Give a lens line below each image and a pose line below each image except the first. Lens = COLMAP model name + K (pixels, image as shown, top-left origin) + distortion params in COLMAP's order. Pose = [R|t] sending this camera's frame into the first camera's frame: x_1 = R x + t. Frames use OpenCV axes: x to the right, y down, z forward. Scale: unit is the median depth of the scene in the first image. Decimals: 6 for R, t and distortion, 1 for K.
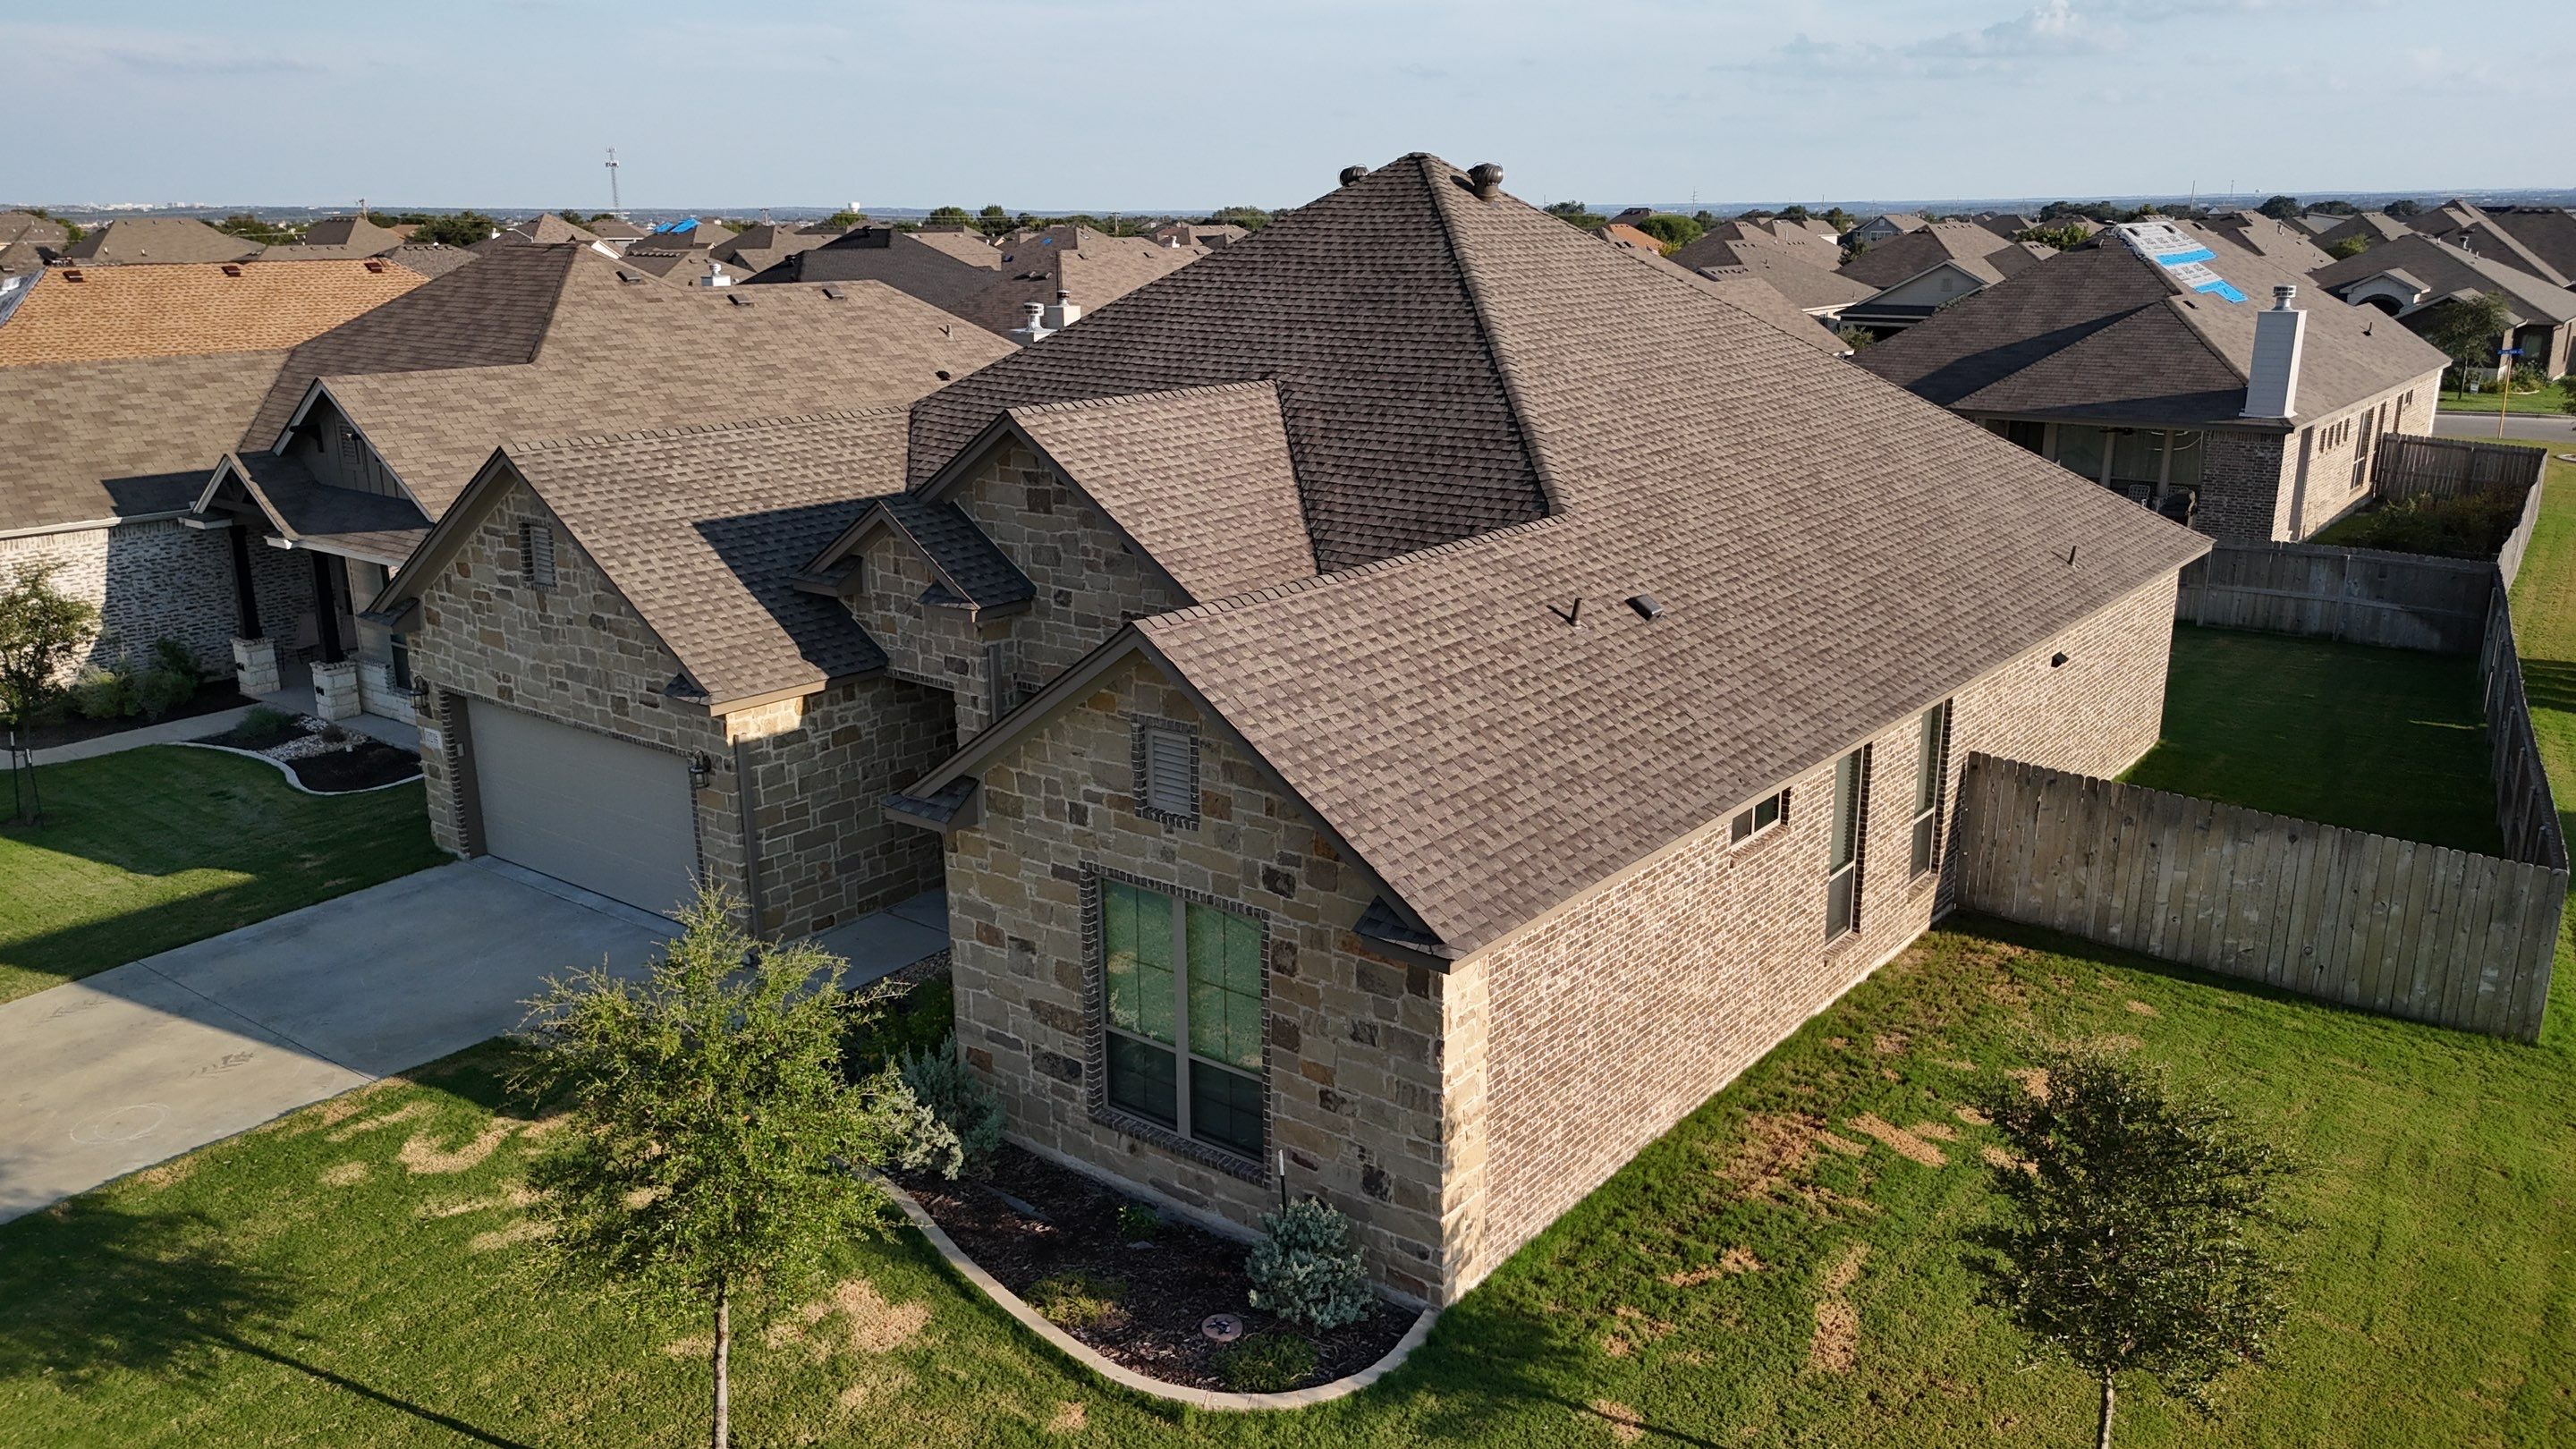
lens RADIAL K [[1911.0, 0, 1288.0], [0, 1911.0, 724.5], [0, 0, 1]] dist [0.057831, 0.000634]
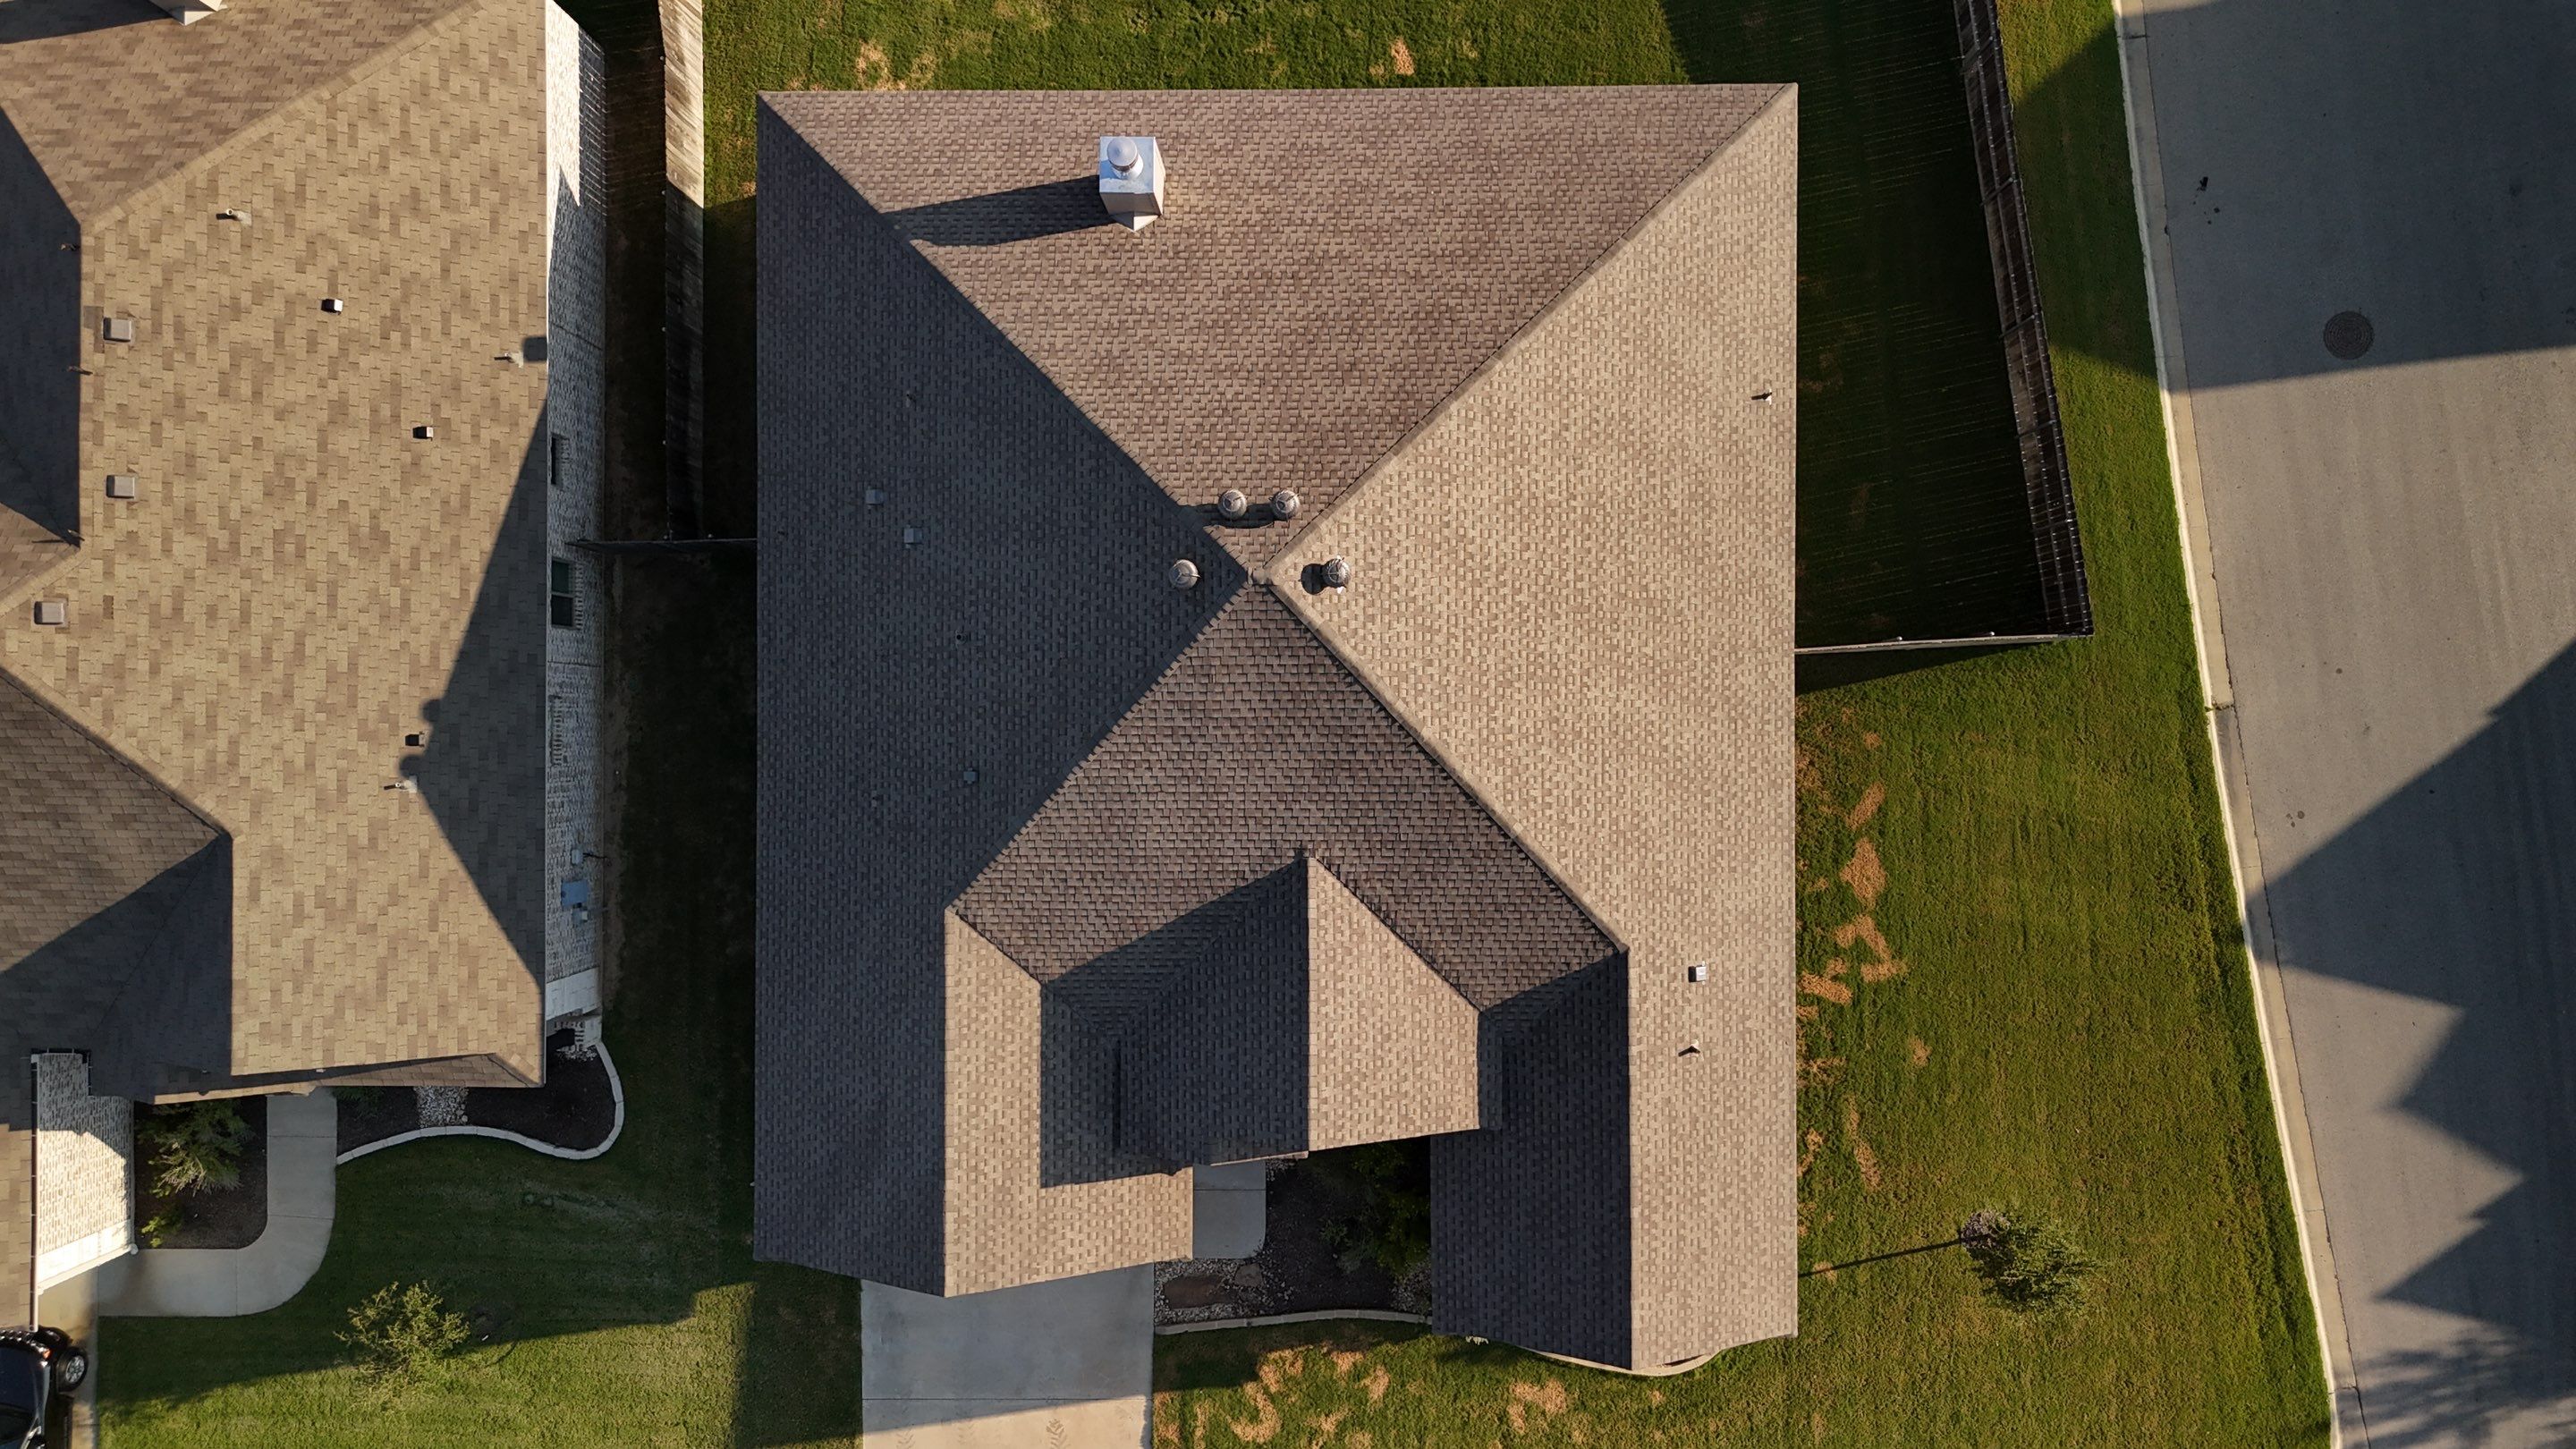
lens RADIAL K [[1908.9, 0, 1288.0], [0, 1908.9, 724.5], [0, 0, 1]] dist [0.124183, -0.150204]
pose [[0.787165, -0.616681, -0.008721, 0.059554], [0.178416, 0.214158, 0.960367, -1.874064], [-0.590372, -0.757523, 0.278603, 0.968714]]
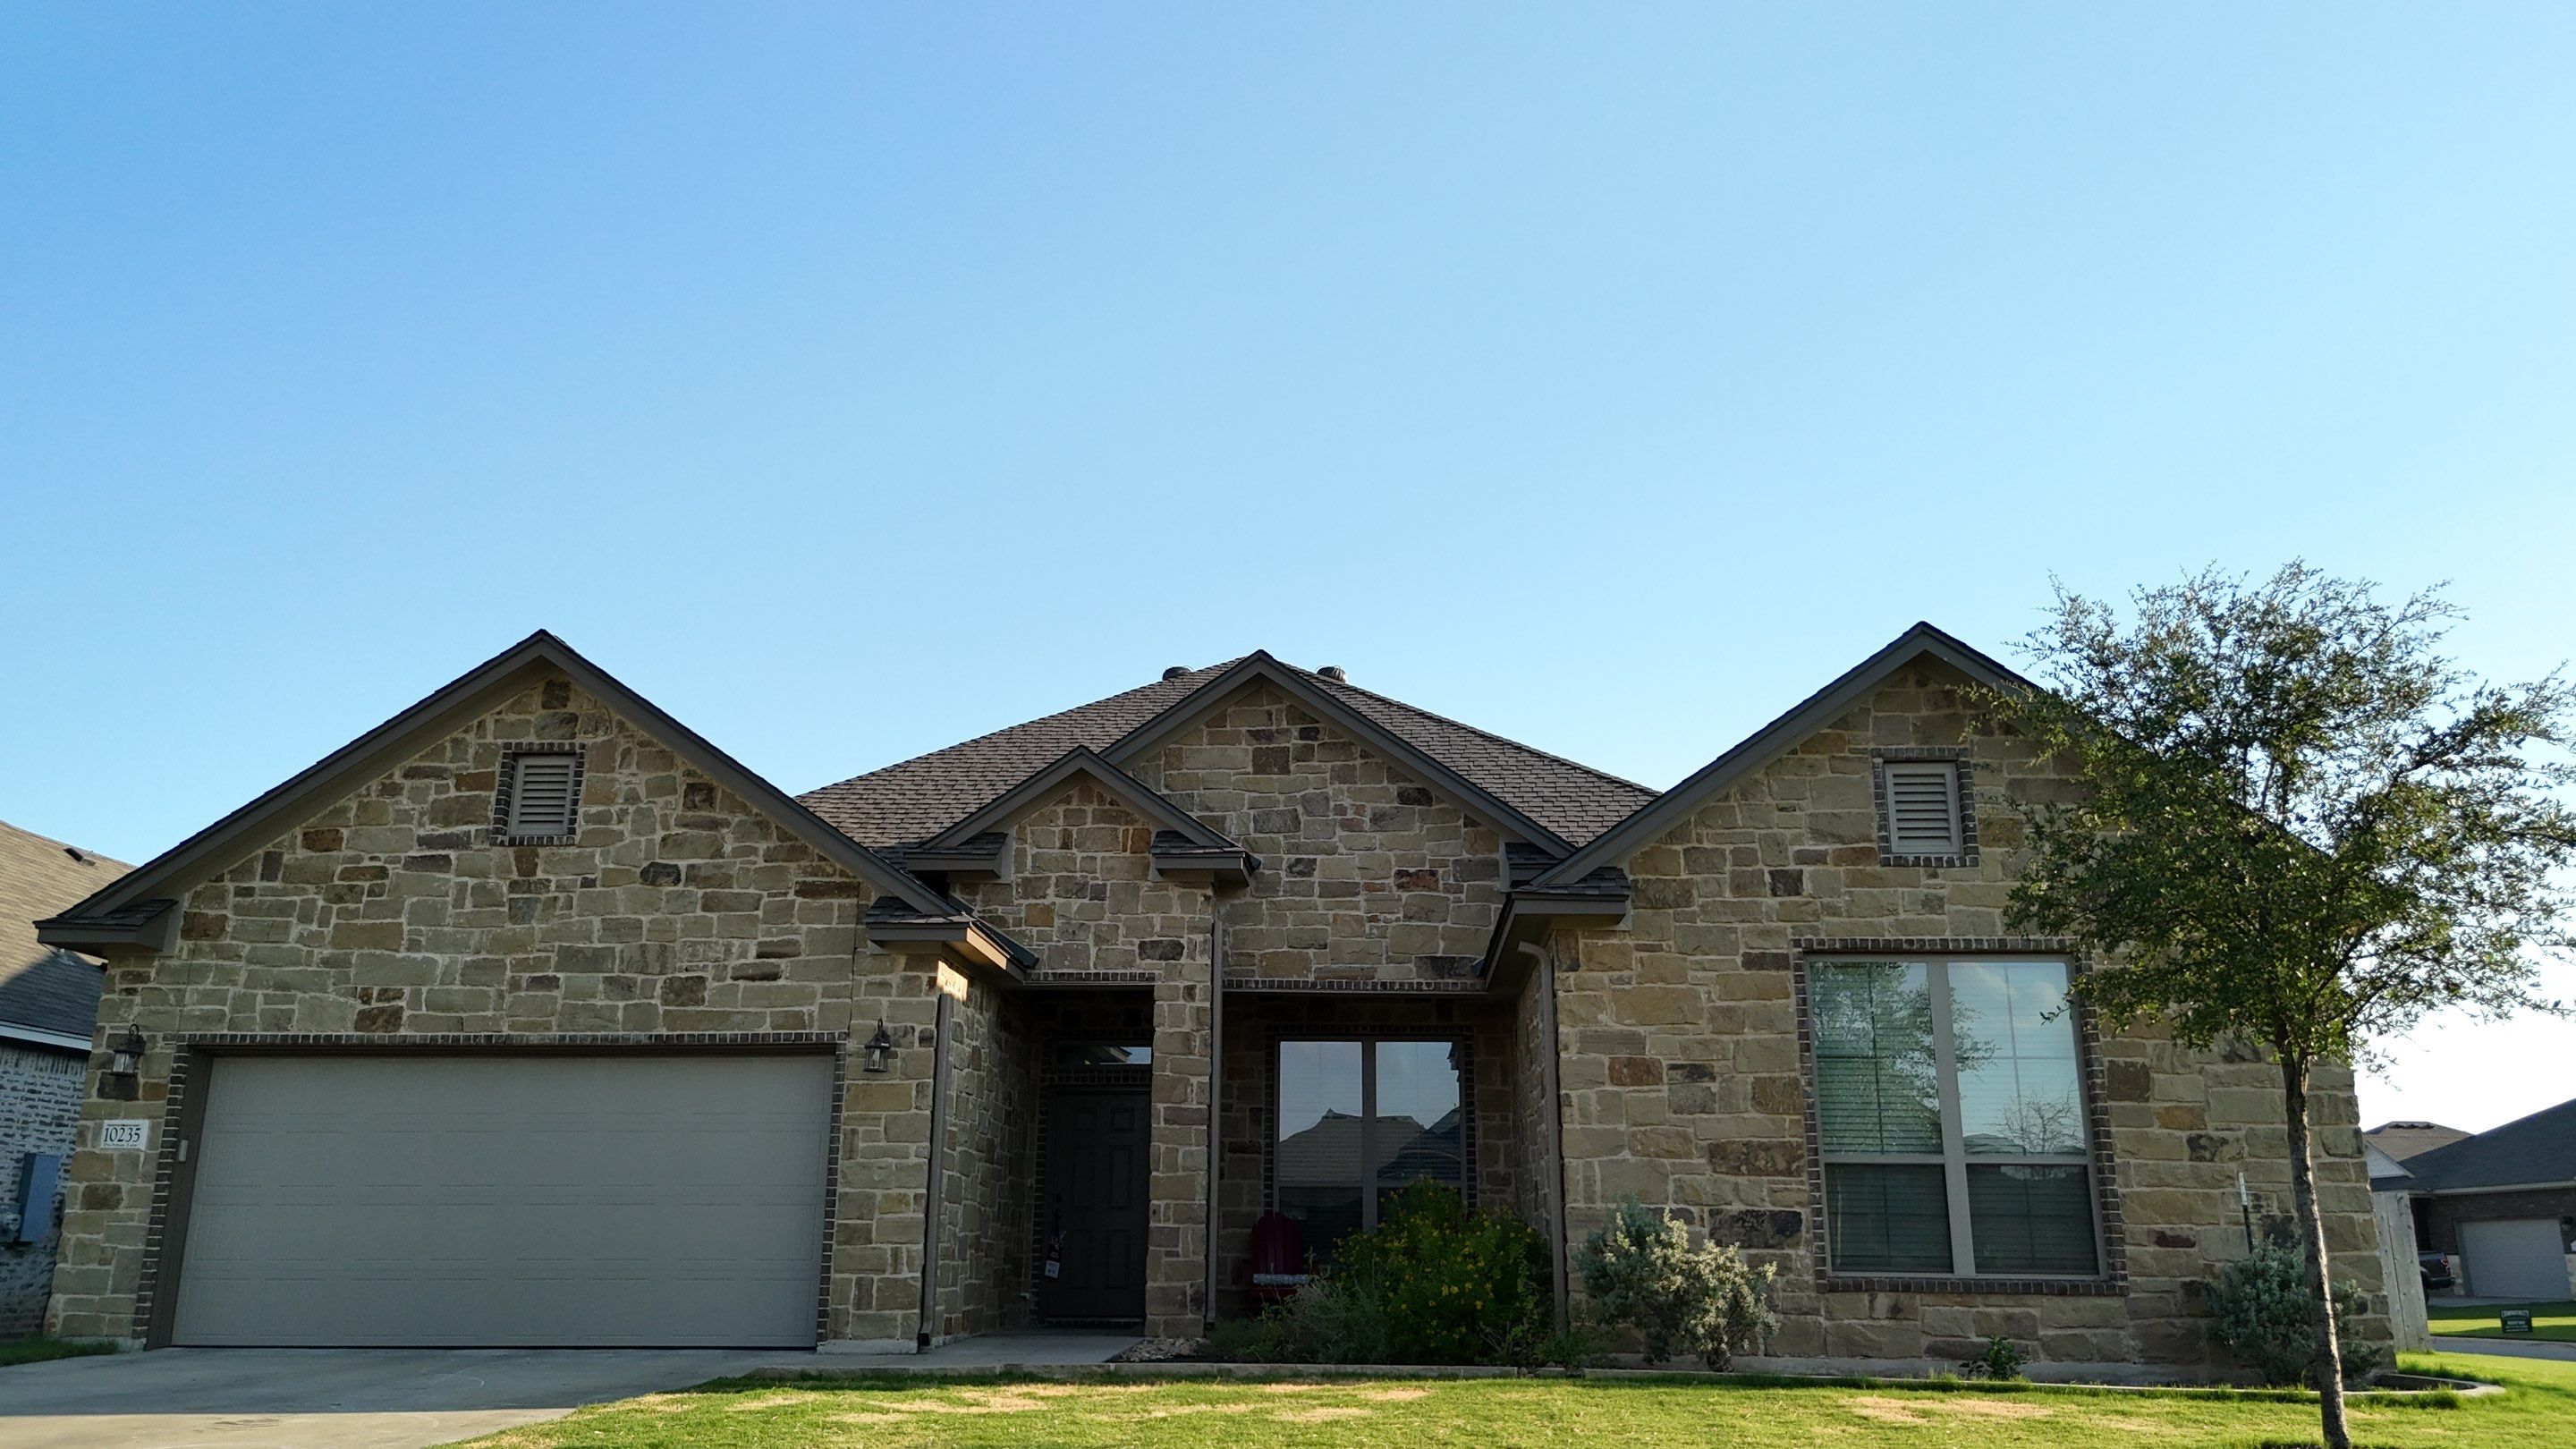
lens RADIAL K [[1887.3, 0, 1288.0], [0, 1887.3, 724.5], [0, 0, 1]] dist [0.114351, -0.192702]
pose [[0.819390, 0.166121, 0.548638, -0.702002], [0.137955, 0.871813, -0.470011, 0.322583], [-0.556388, 0.460810, 0.691438, 0.456954]]
